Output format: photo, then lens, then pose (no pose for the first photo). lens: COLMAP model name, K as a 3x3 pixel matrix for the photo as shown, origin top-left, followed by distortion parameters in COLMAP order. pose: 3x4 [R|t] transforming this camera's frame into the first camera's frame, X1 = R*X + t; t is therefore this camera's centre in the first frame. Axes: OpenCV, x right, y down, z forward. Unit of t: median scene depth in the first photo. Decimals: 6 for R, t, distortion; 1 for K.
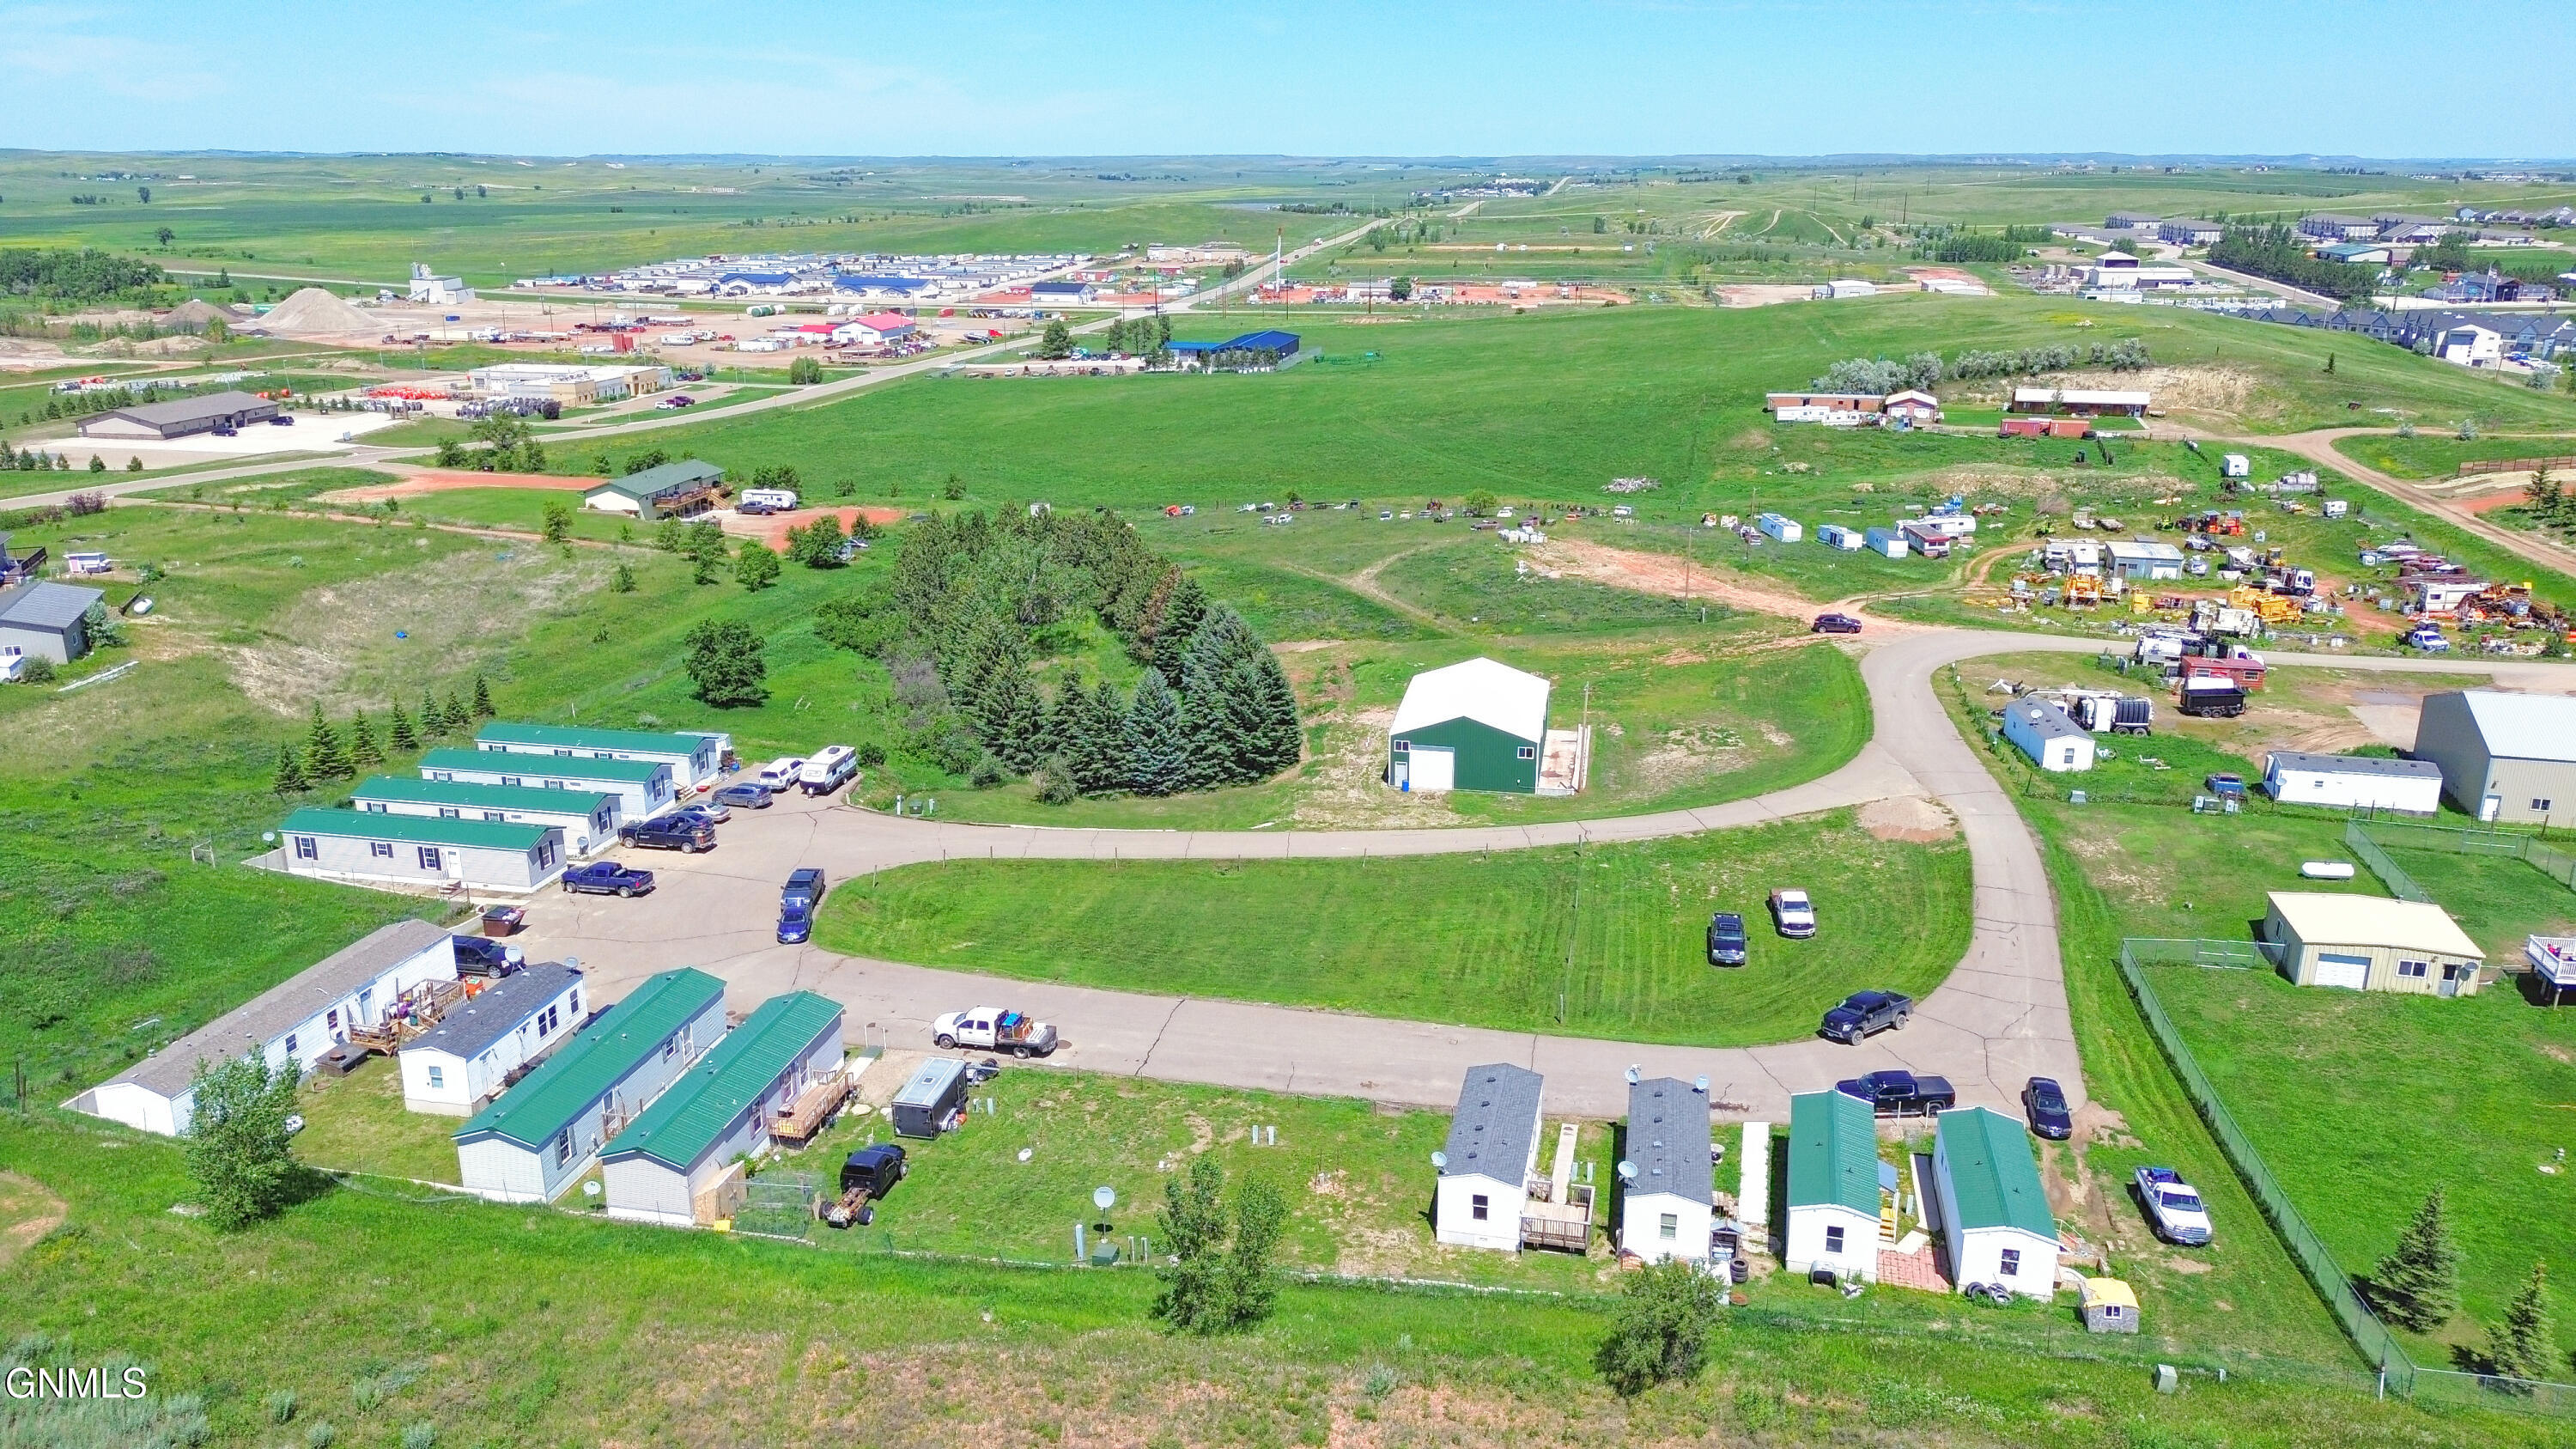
lens RADIAL K [[1825.4, 0, 1286.9], [0, 1825.4, 724.0], [0, 0, 1]] dist [0.072654, -0.067568]
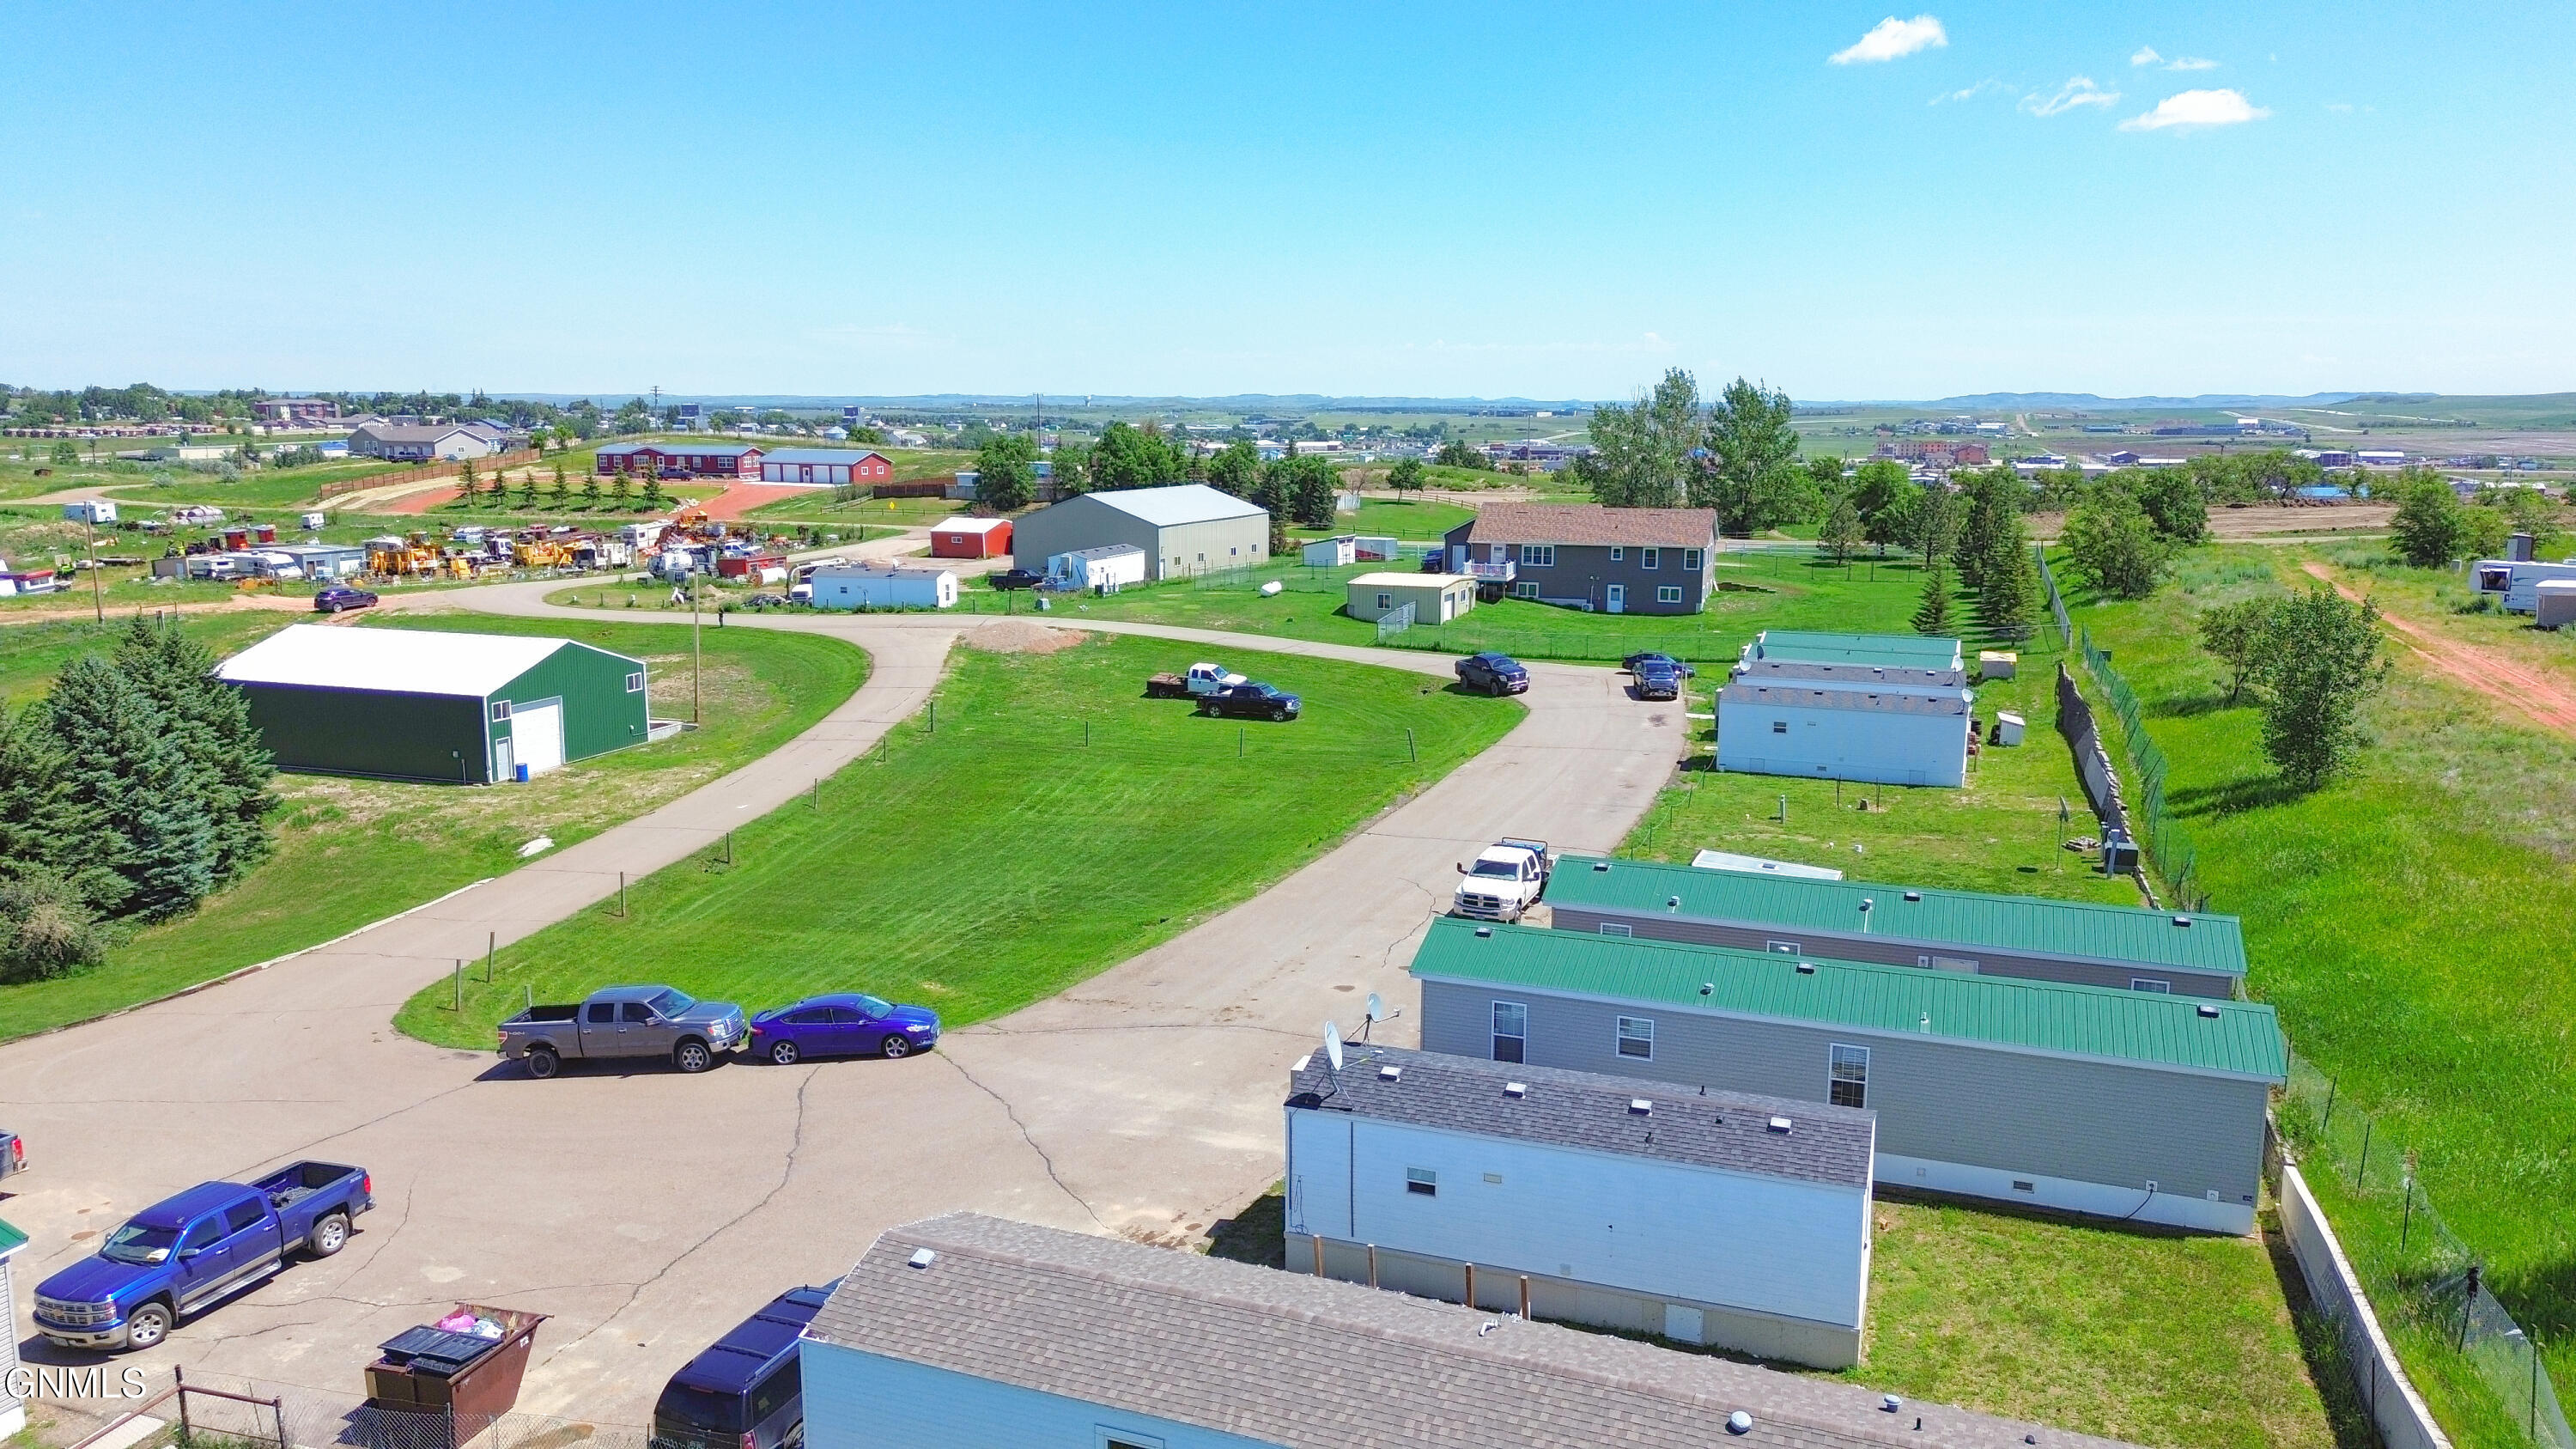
lens RADIAL K [[1825.4, 0, 1286.9], [0, 1825.4, 724.0], [0, 0, 1]] dist [0.072654, -0.067568]
pose [[0.149352, -0.169597, 0.974131, -0.486909], [0.287378, 0.950099, 0.121353, 0.016471], [-0.946101, 0.261820, 0.190638, 0.615704]]
